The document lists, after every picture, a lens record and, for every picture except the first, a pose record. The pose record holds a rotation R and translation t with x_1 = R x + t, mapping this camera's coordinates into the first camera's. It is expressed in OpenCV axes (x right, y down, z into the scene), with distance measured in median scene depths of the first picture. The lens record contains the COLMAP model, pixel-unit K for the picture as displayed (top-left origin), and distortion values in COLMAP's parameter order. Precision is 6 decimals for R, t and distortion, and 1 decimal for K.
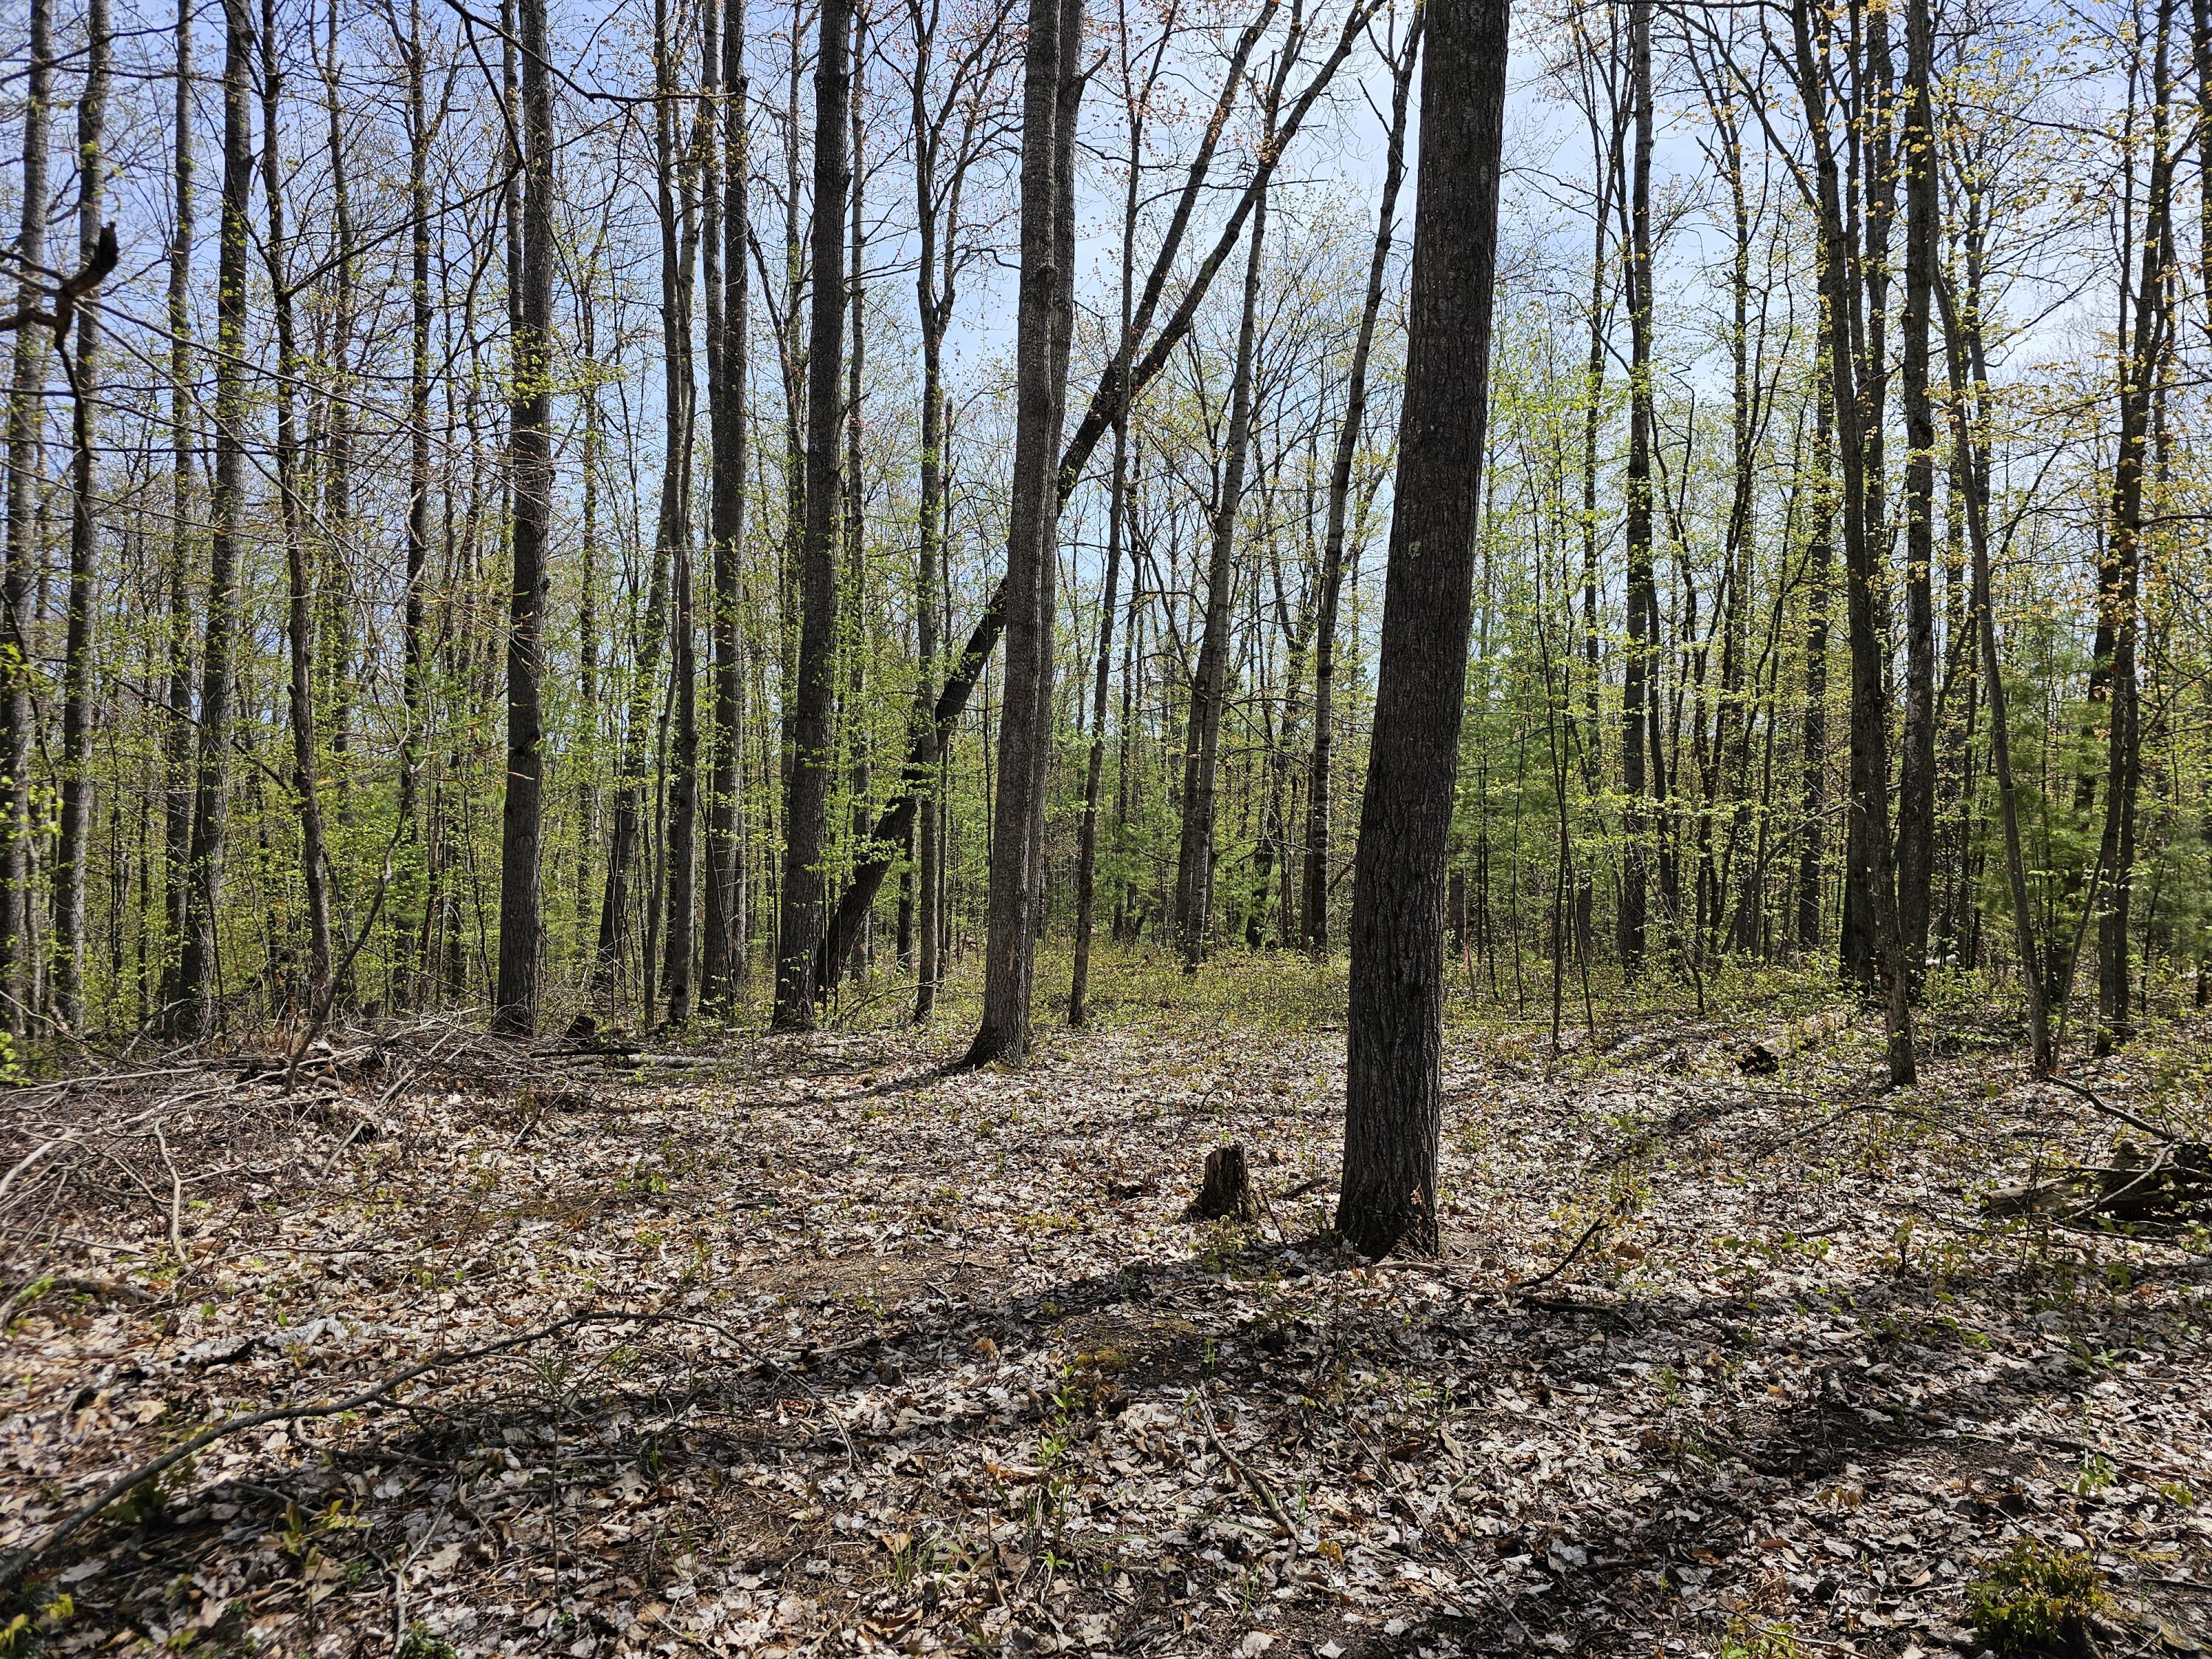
lens RADIAL K [[1449.3, 0, 1145.2], [0, 1449.3, 837.2], [0, 0, 1]] dist [0.055864, -0.050003]
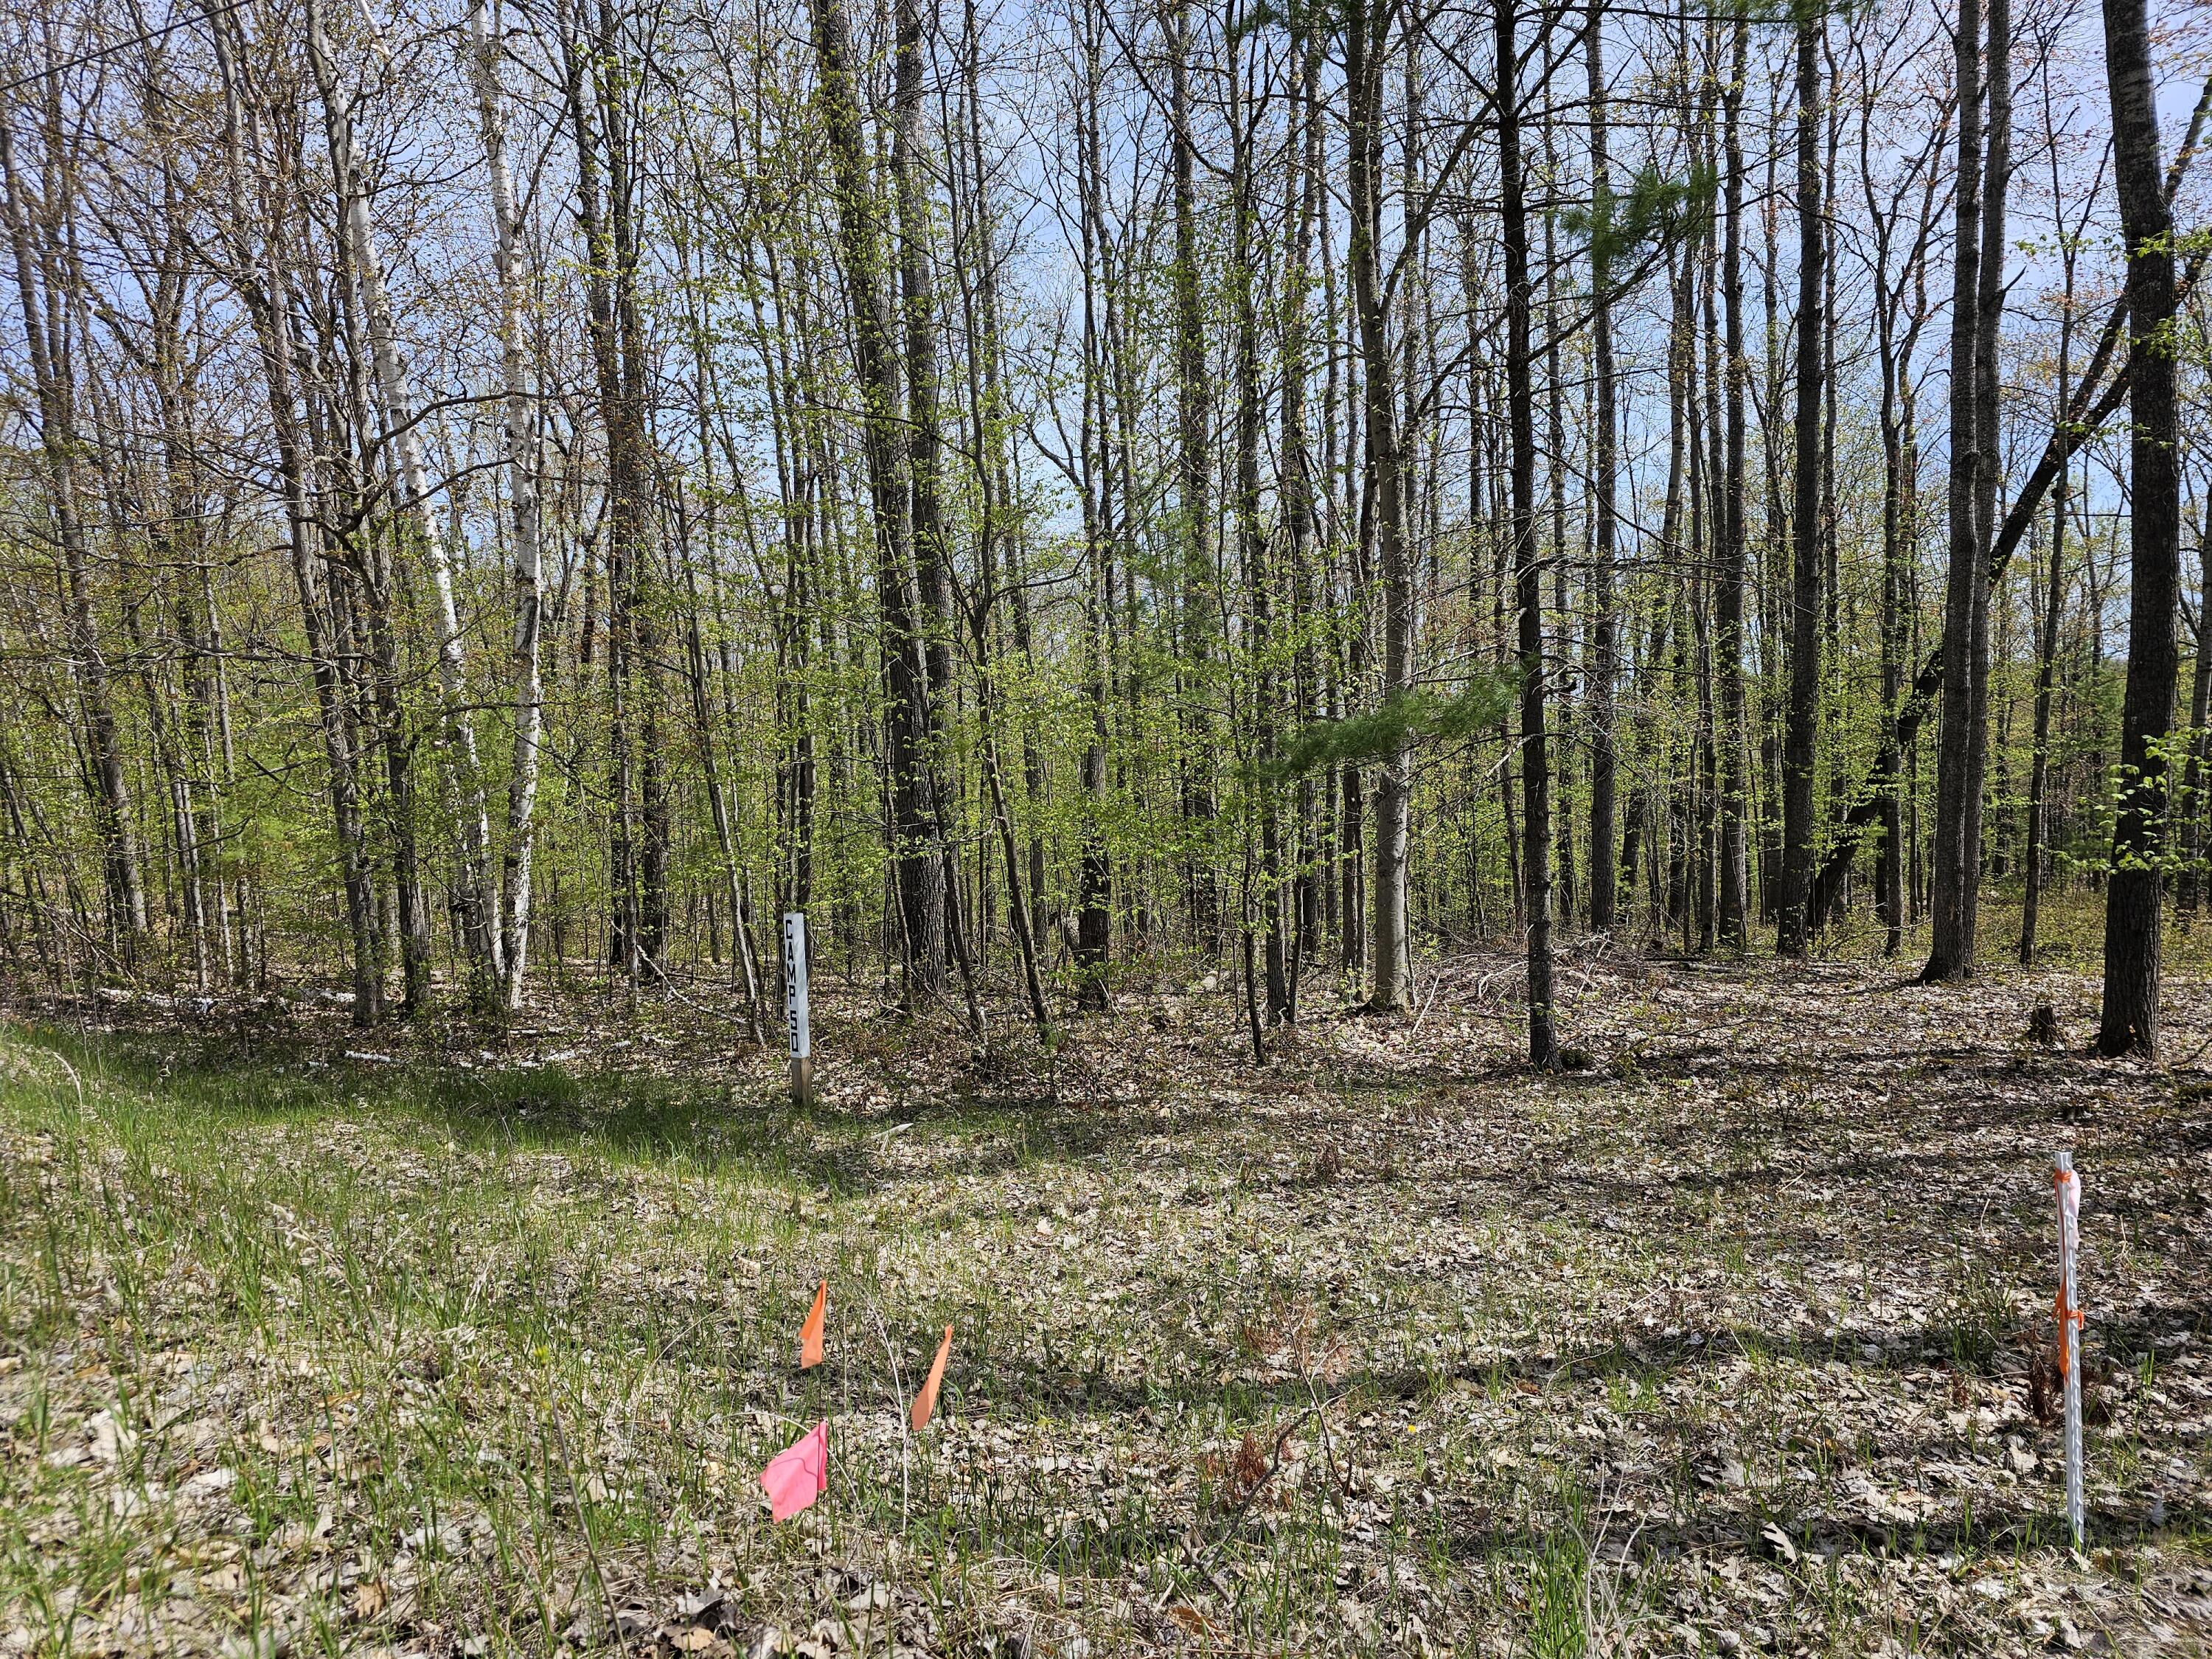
lens RADIAL K [[1449.3, 0, 1145.2], [0, 1449.3, 837.2], [0, 0, 1]] dist [0.055864, -0.050003]
pose [[0.805052, -0.009443, -0.593129, 0.100949], [0.031559, 0.999139, 0.026927, -0.044955], [0.592364, -0.040396, 0.804657, -0.519474]]
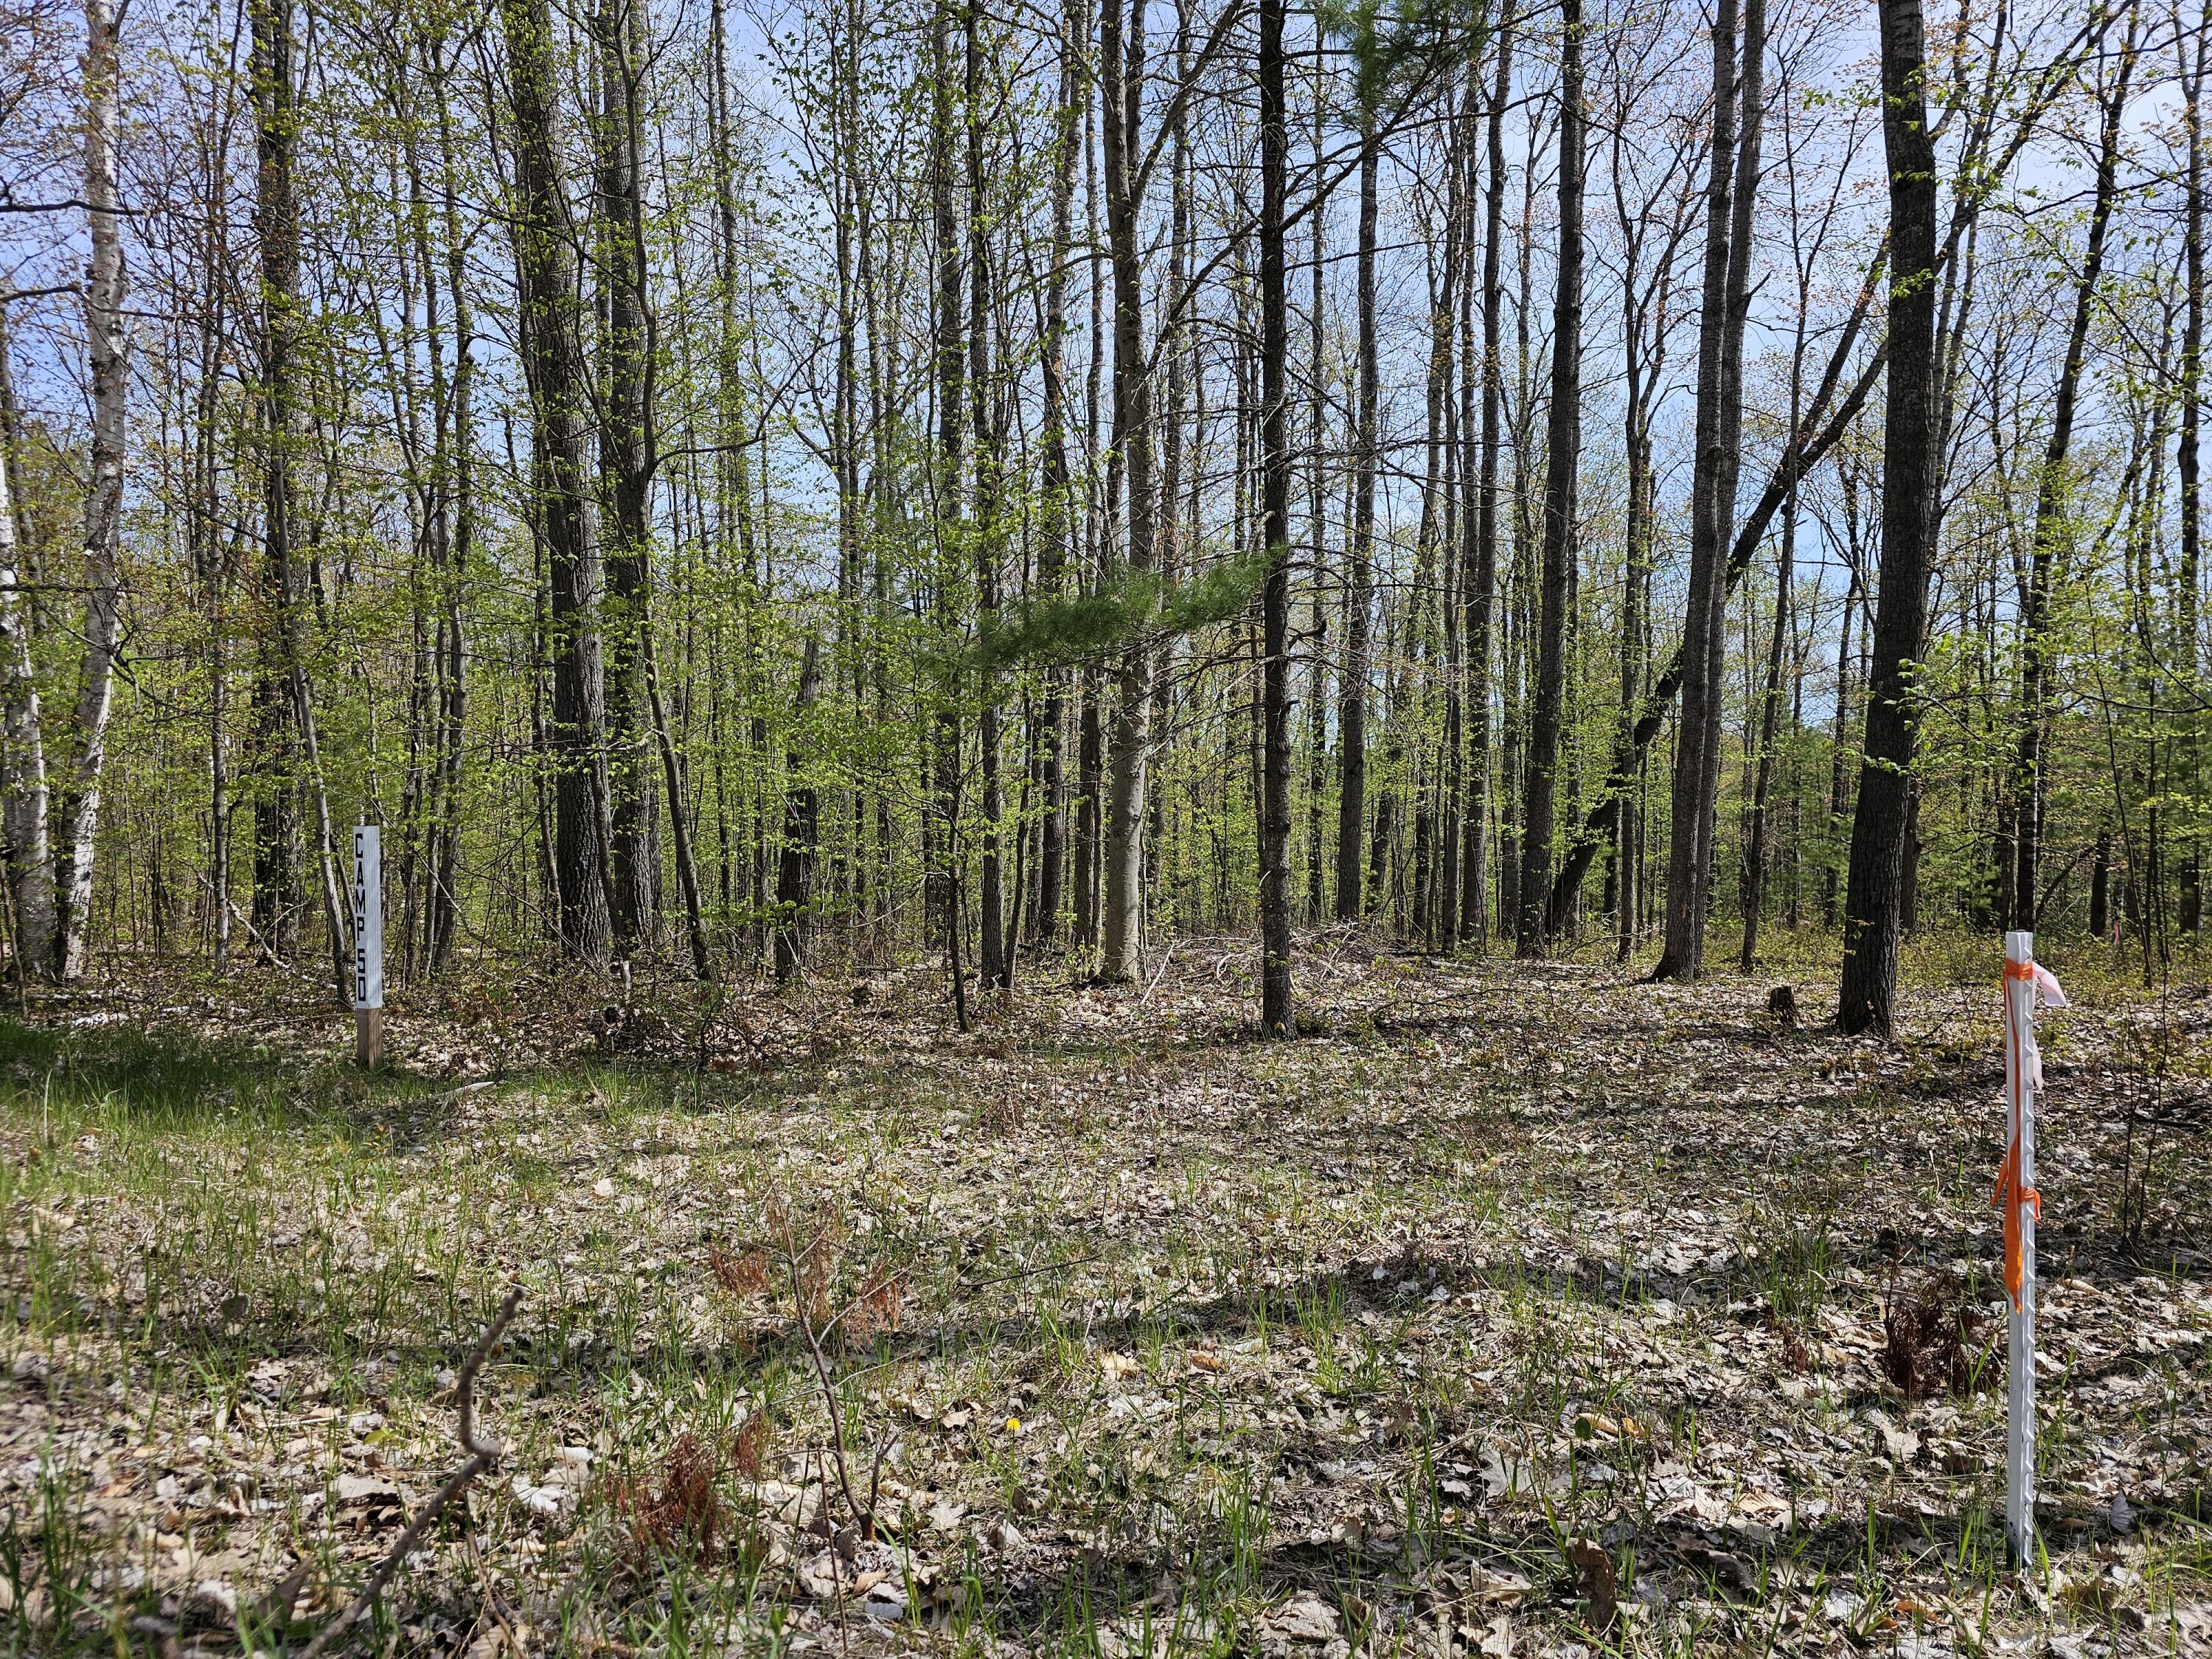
lens RADIAL K [[1449.3, 0, 1145.2], [0, 1449.3, 837.2], [0, 0, 1]] dist [0.055864, -0.050003]
pose [[0.889900, 0.009729, -0.456052, 0.072353], [-0.006133, 0.999937, 0.009364, -0.000772], [0.456114, -0.005537, 0.889904, -0.429043]]
